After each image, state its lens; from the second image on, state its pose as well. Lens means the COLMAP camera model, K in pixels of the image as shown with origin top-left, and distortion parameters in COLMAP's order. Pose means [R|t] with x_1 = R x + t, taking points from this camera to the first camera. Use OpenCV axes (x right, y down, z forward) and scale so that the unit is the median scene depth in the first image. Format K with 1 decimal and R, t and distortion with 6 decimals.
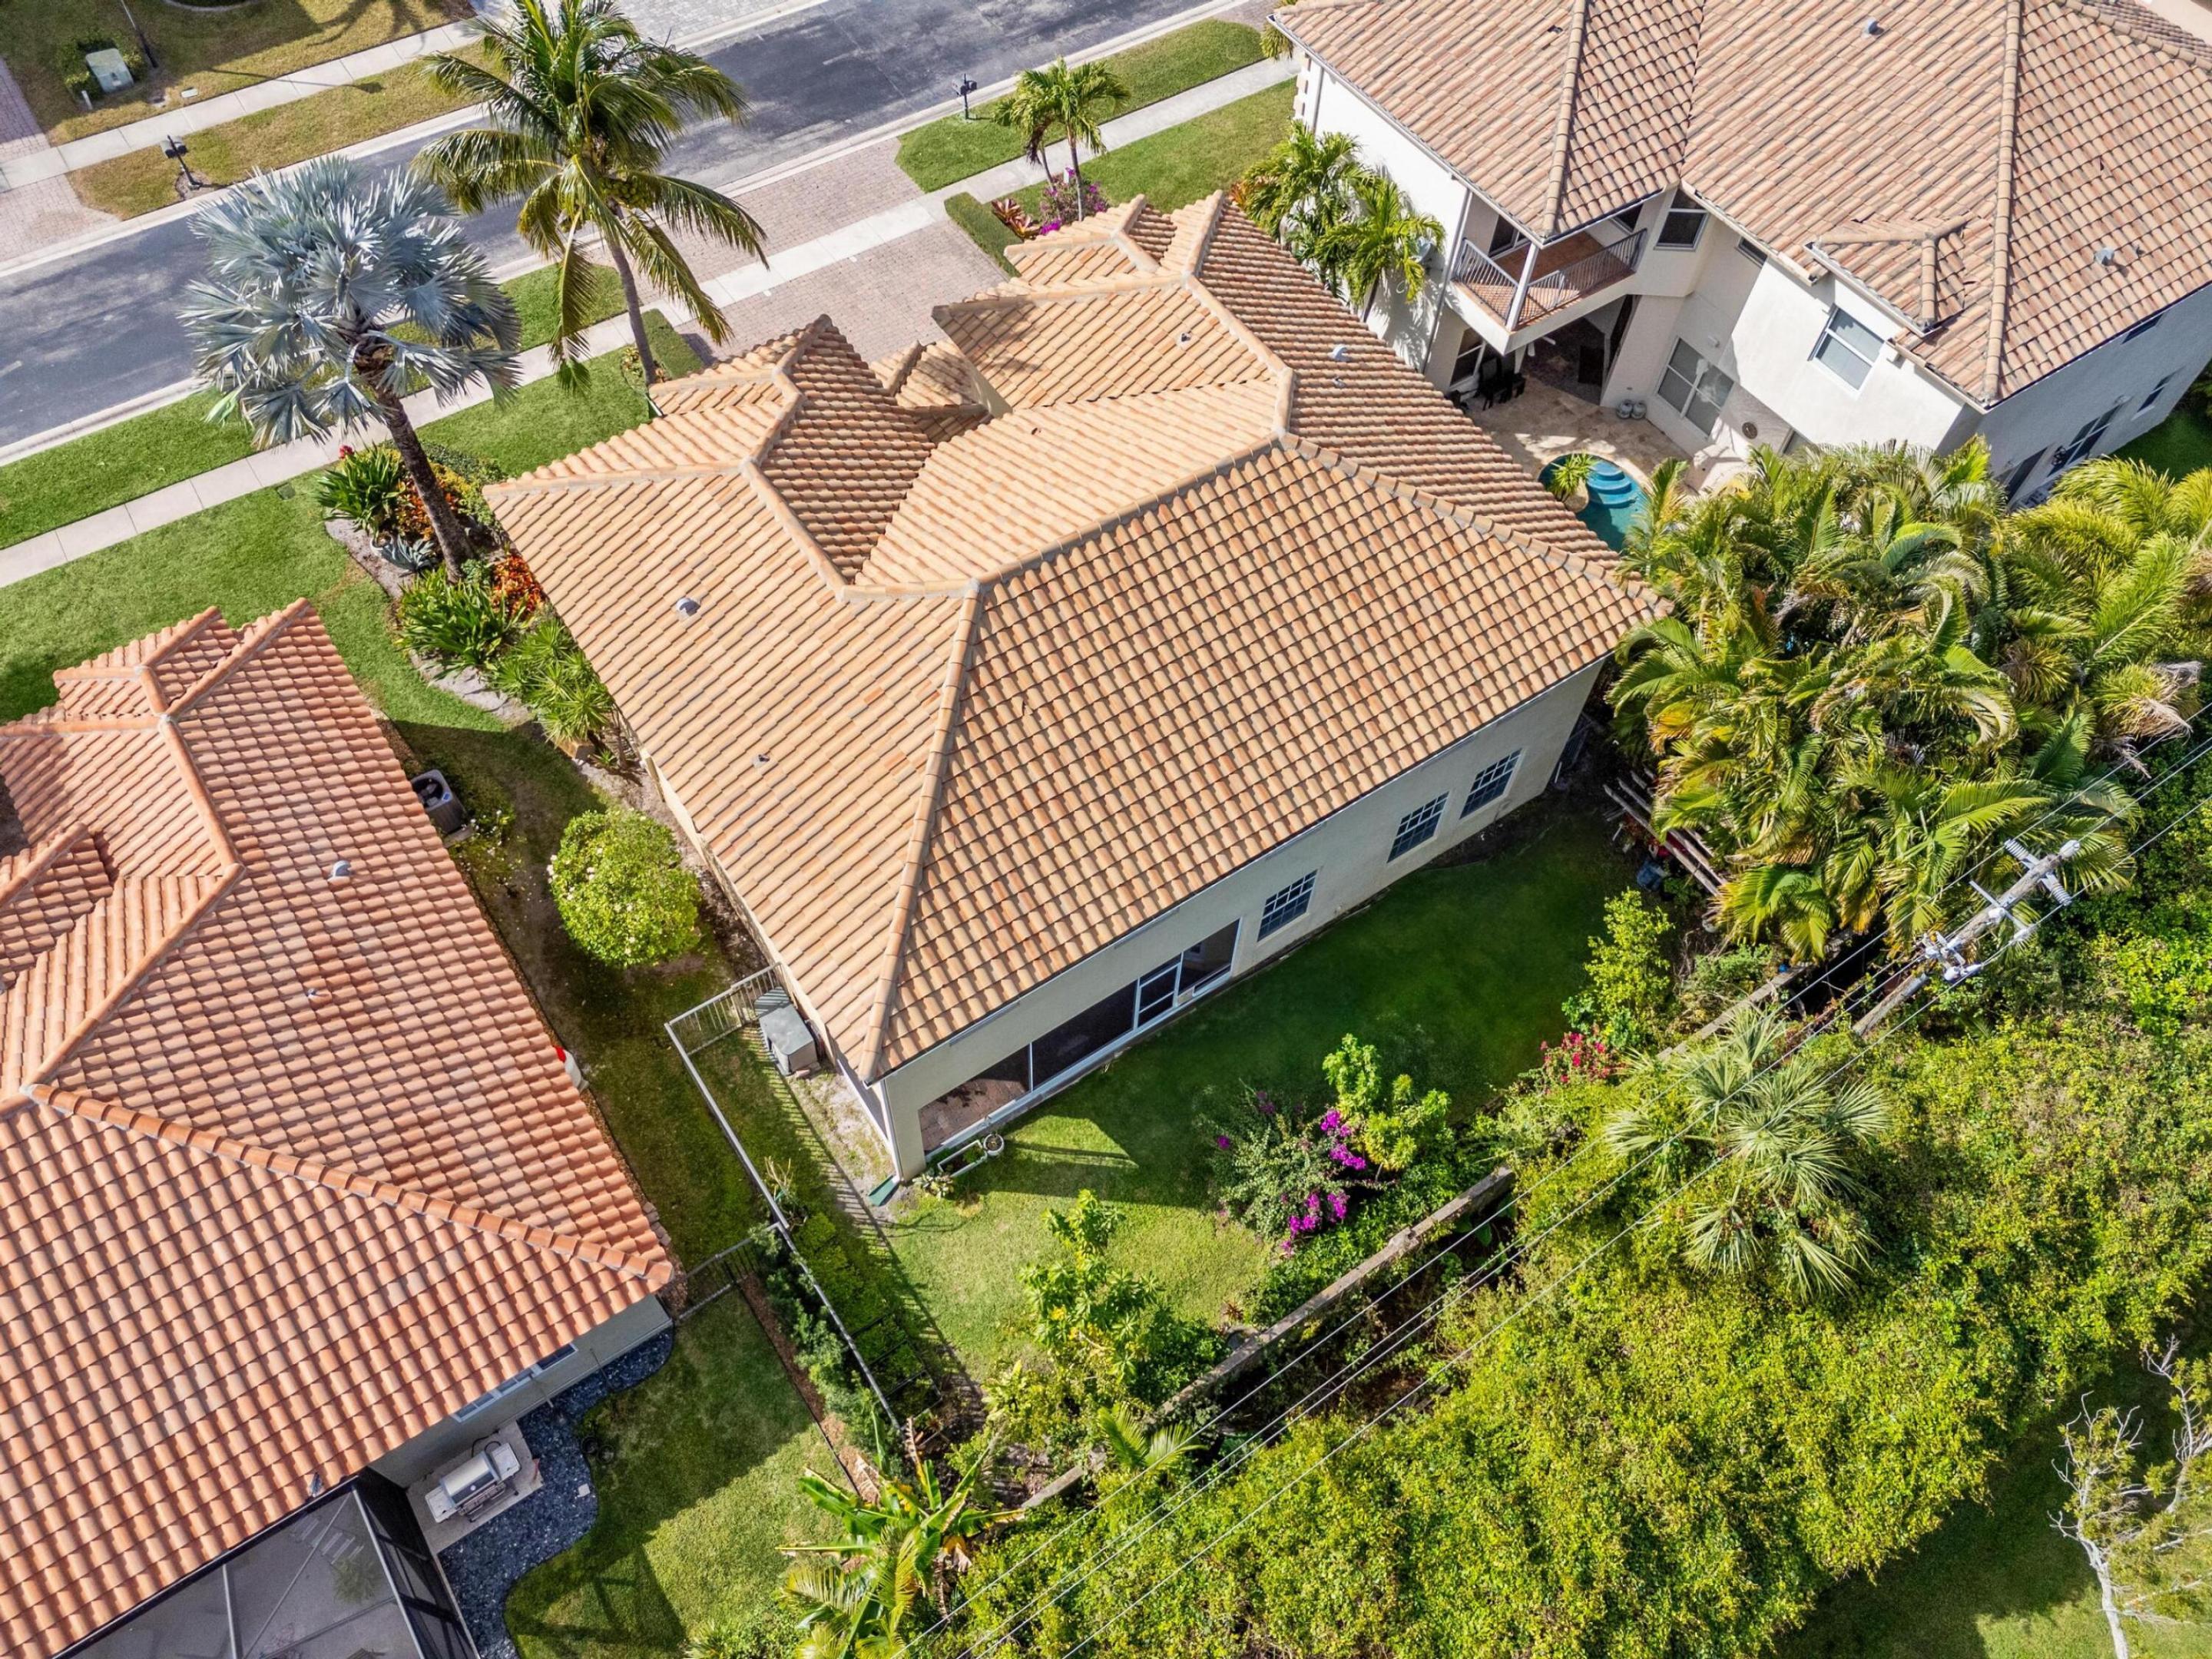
lens RADIAL K [[1615.6, 0, 1099.9], [0, 1615.6, 814.6], [0, 0, 1]] dist [0.077052, -0.068160]
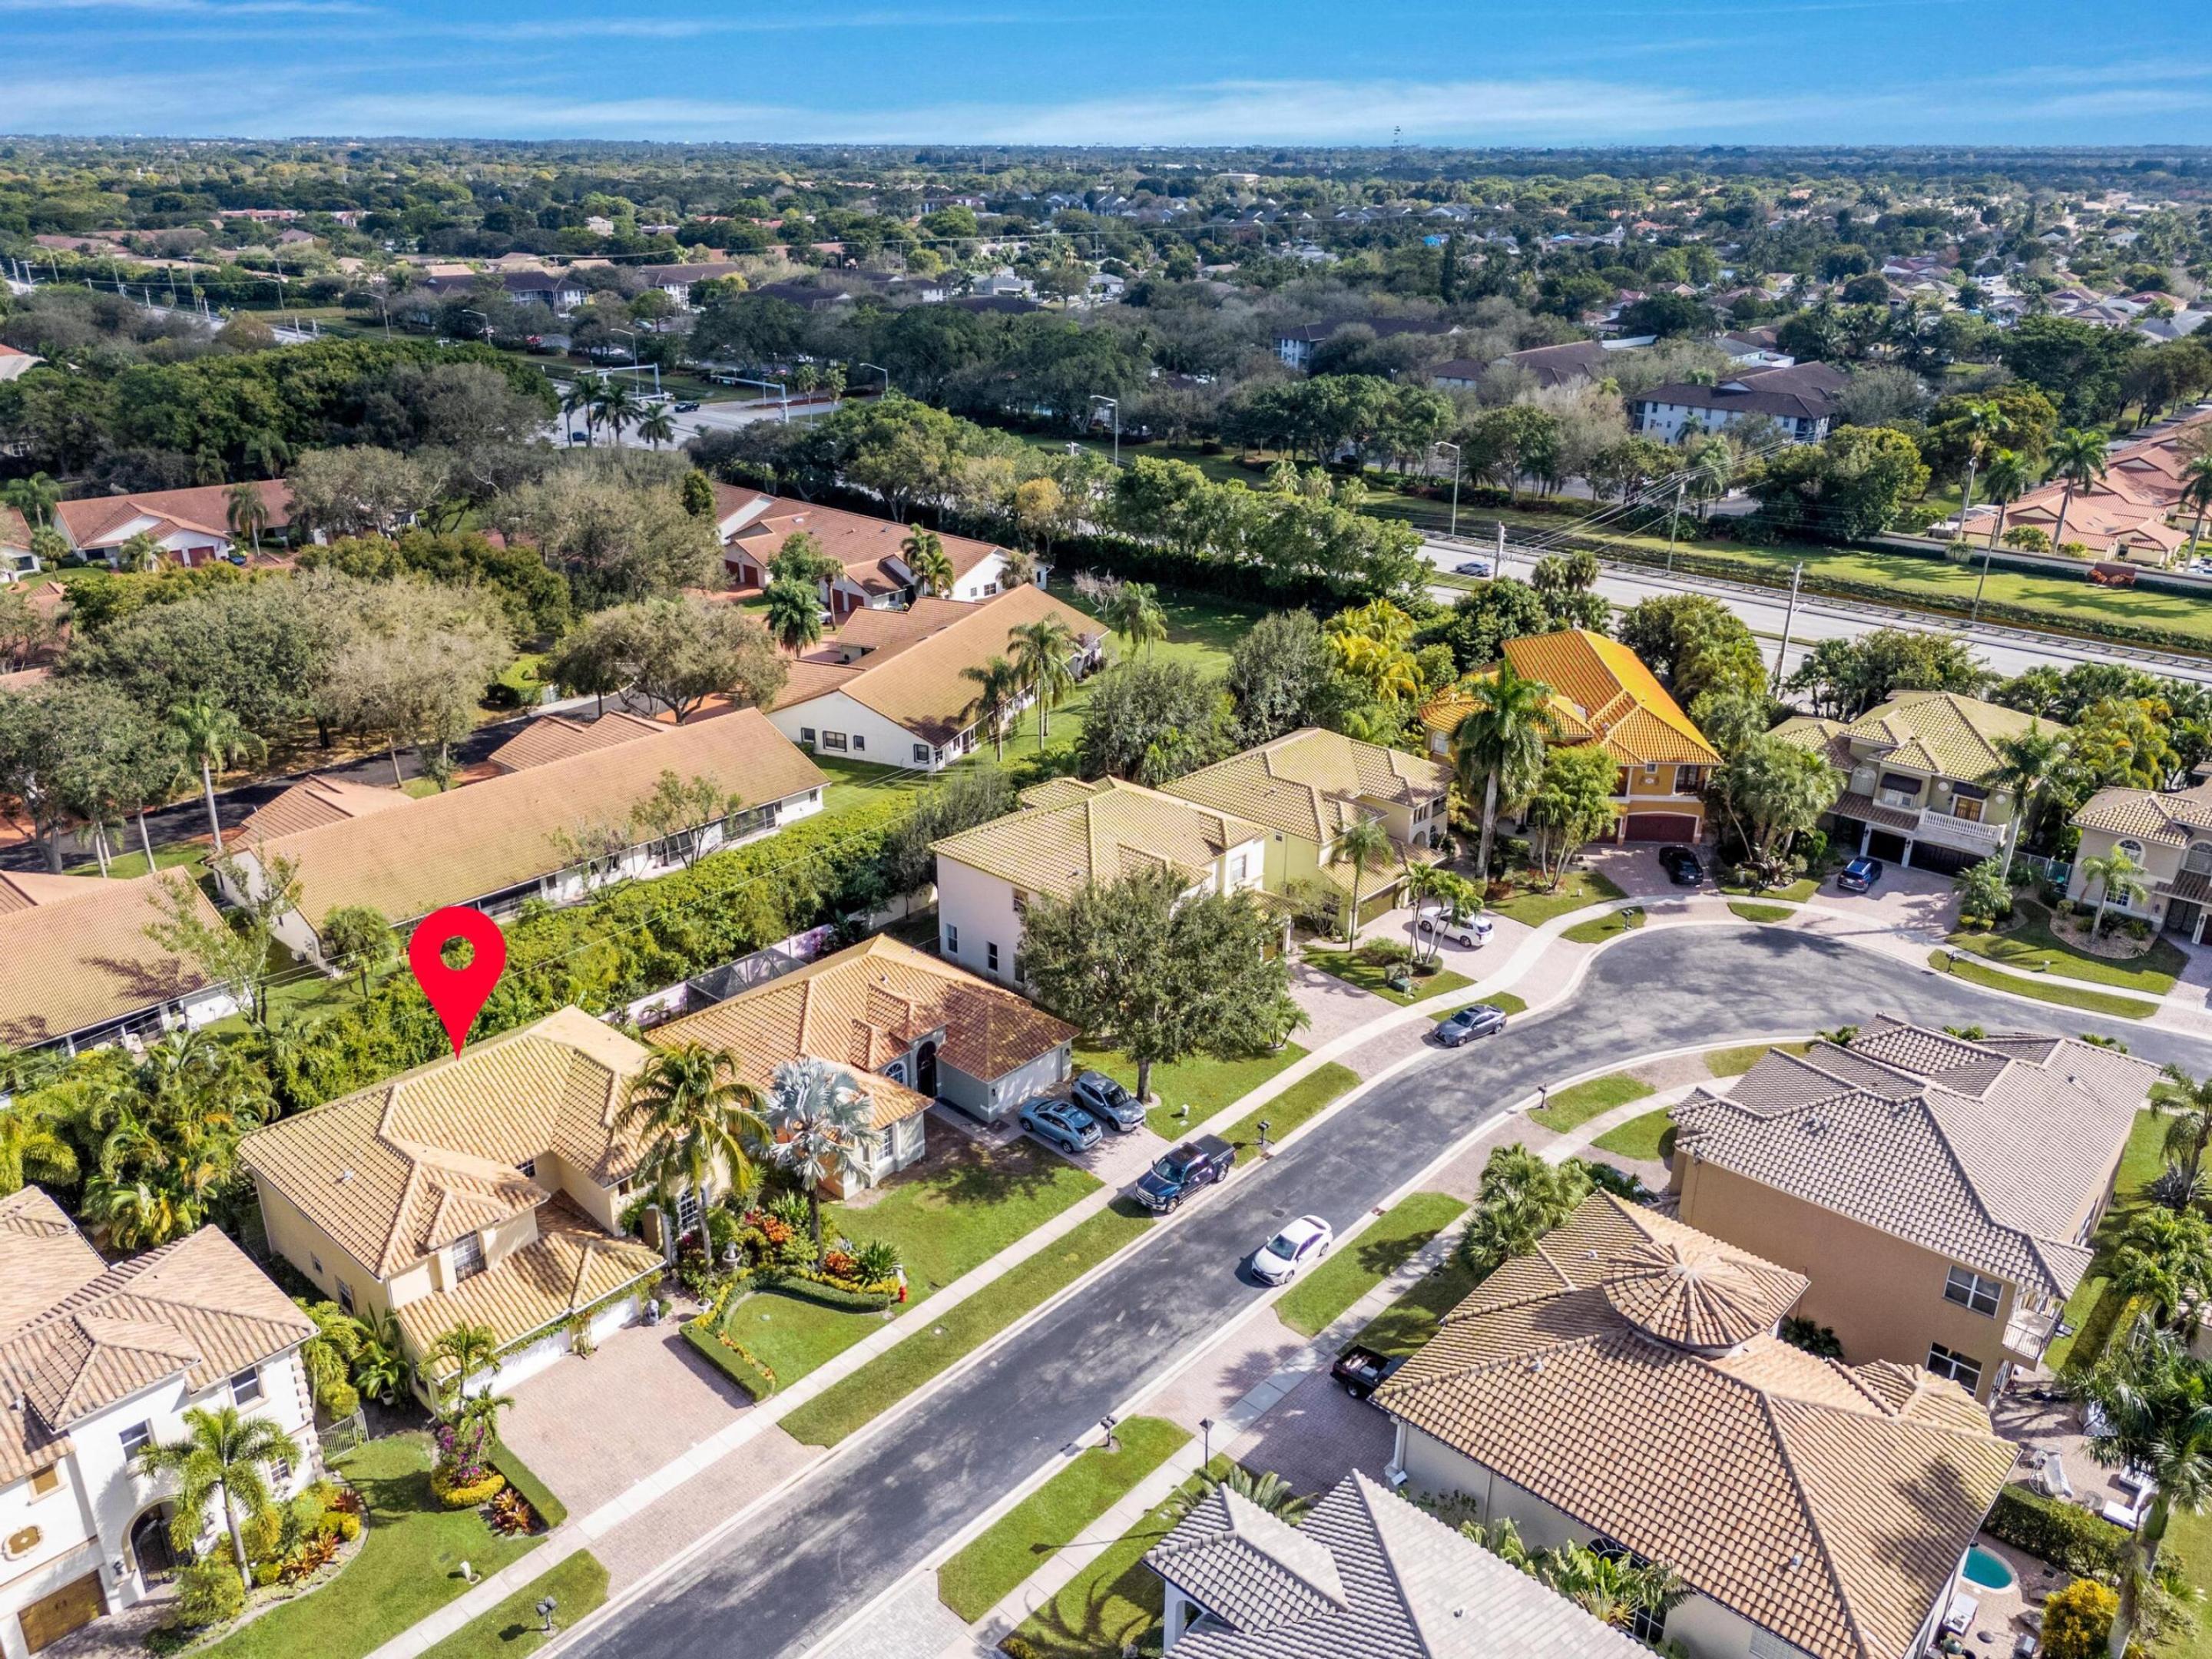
lens RADIAL K [[1641.9, 0, 1100.3], [0, 1641.9, 836.2], [0, 0, 1]] dist [0.076662, -0.081908]
pose [[-0.971046, 0.060823, -0.231022, -0.374299], [-0.216860, 0.181230, 0.959233, -2.958468], [0.100211, 0.981558, -0.162793, 1.123369]]
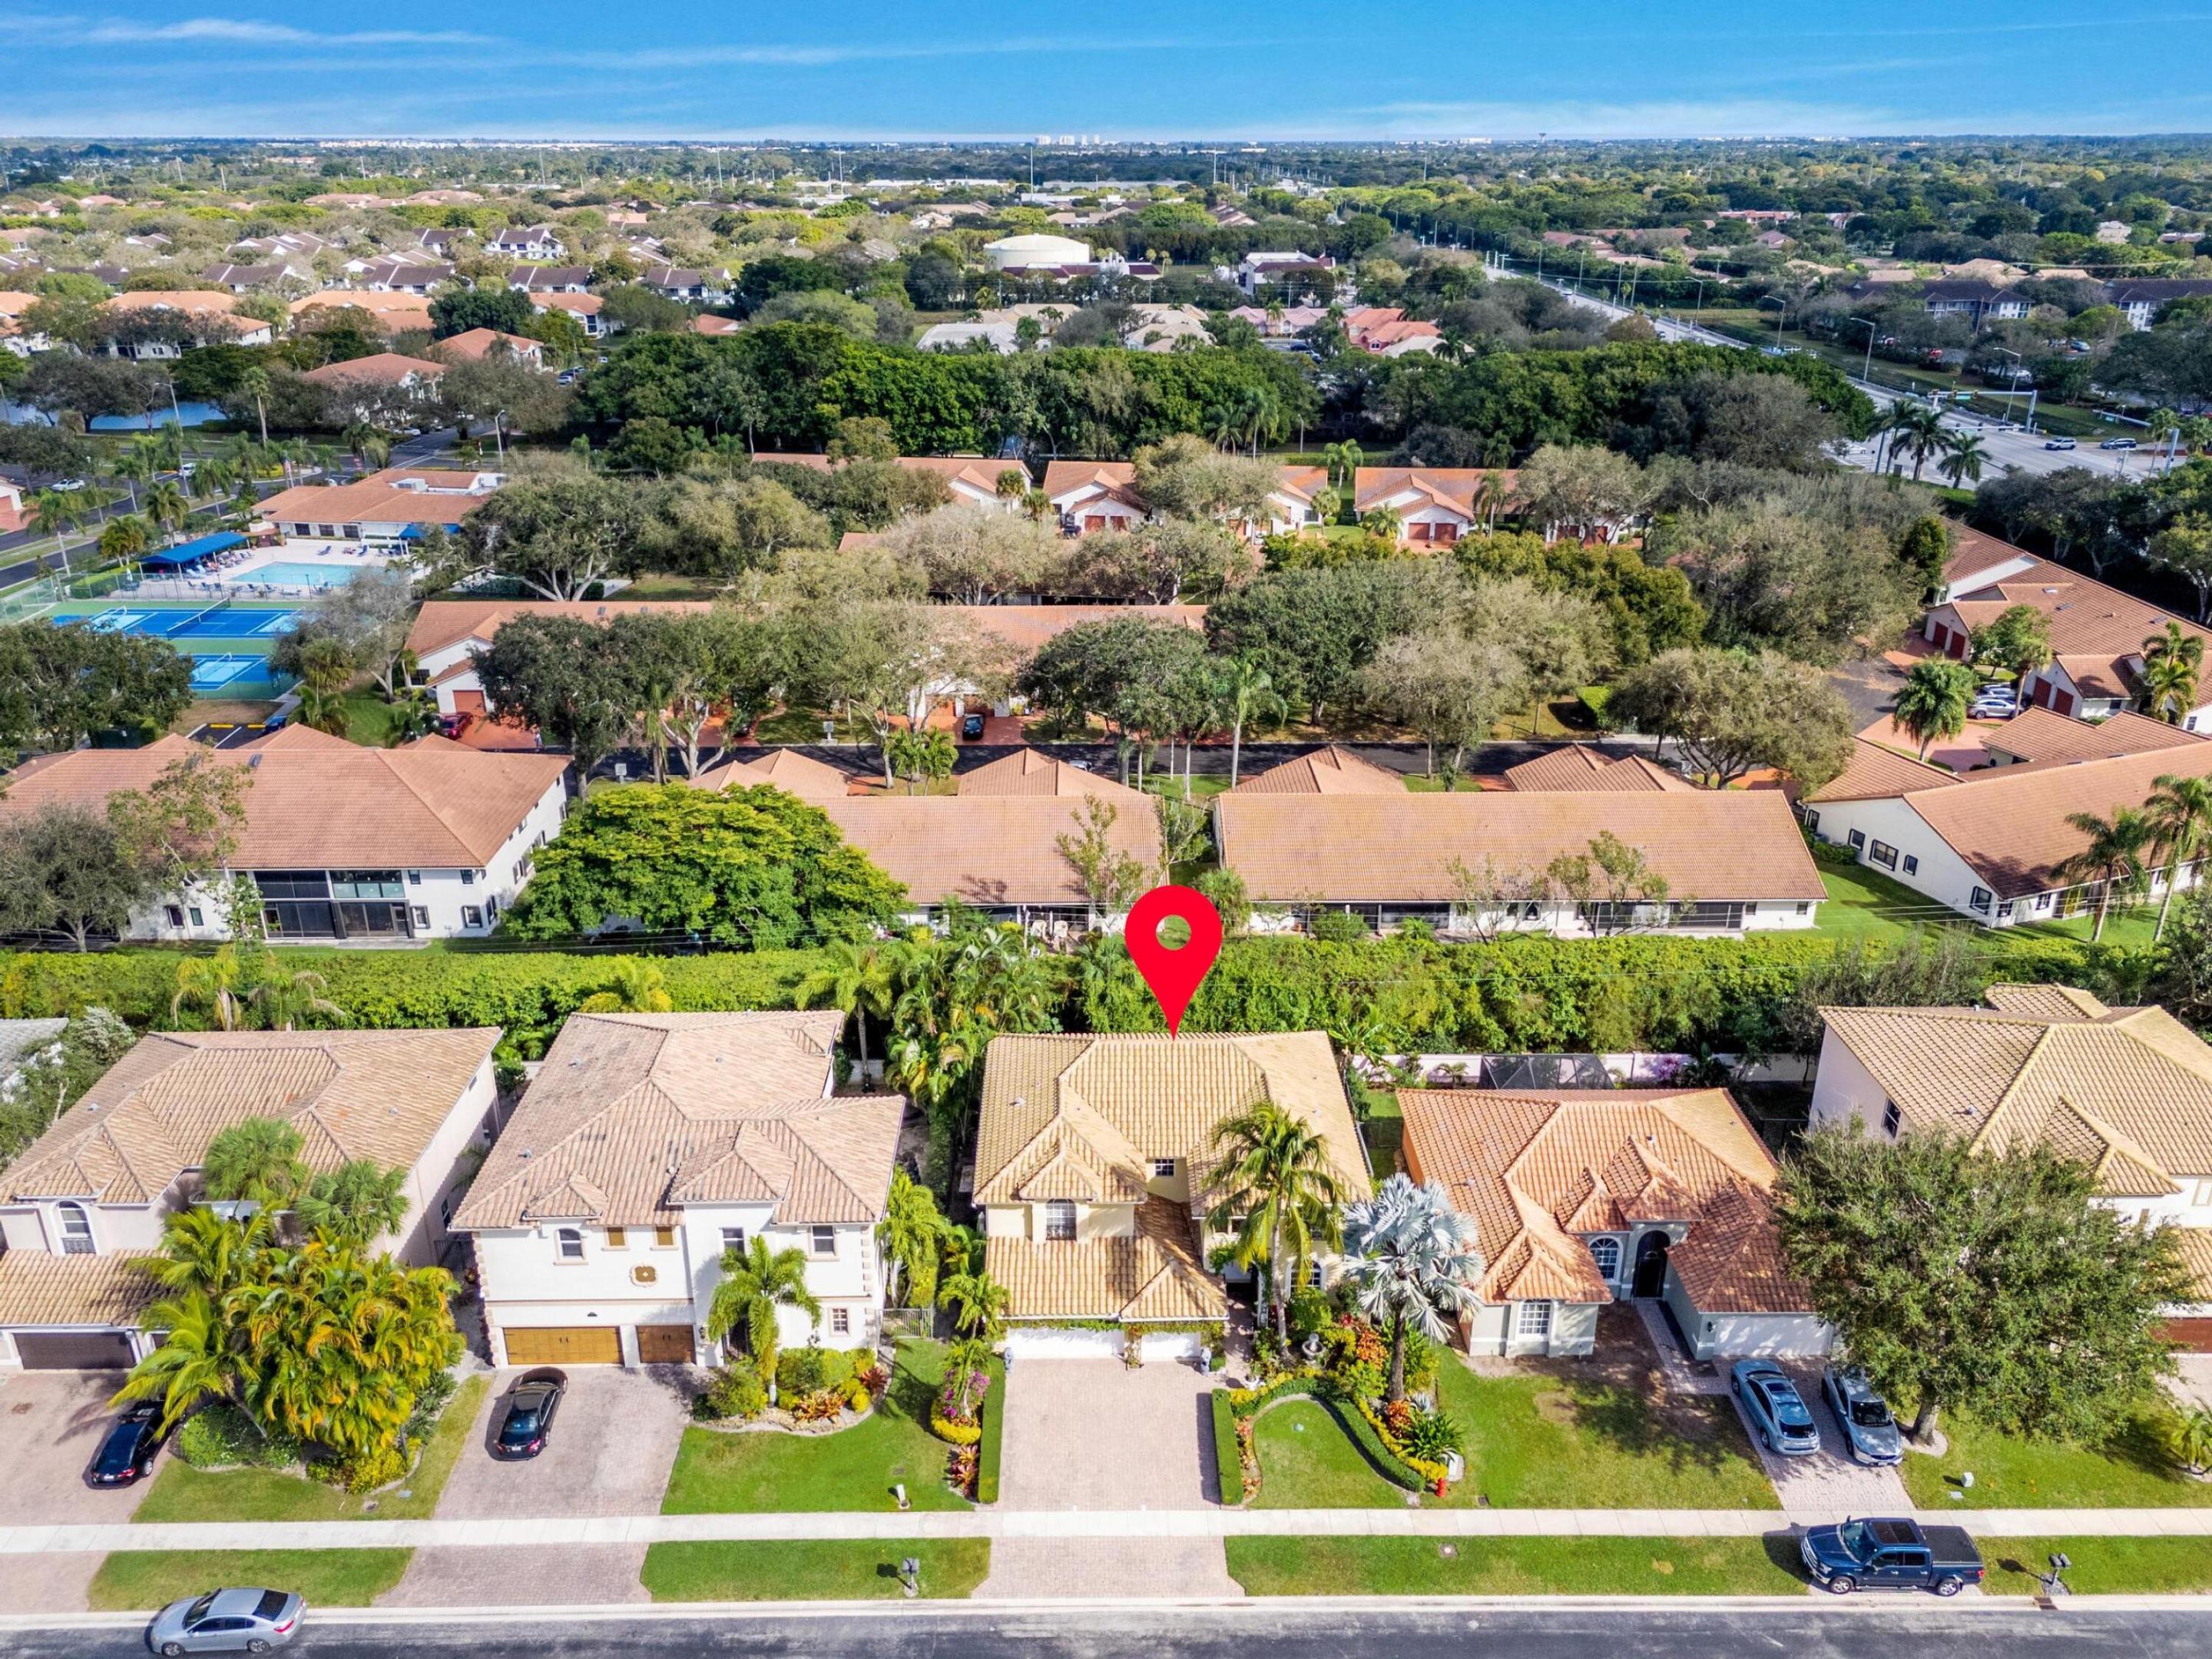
lens RADIAL K [[1641.9, 0, 1100.3], [0, 1641.9, 836.2], [0, 0, 1]] dist [0.076662, -0.081908]
pose [[-0.835407, -0.237754, 0.495548, -1.136558], [0.450462, 0.220428, 0.865157, -2.606207], [-0.314927, 0.945983, -0.077048, 0.865206]]
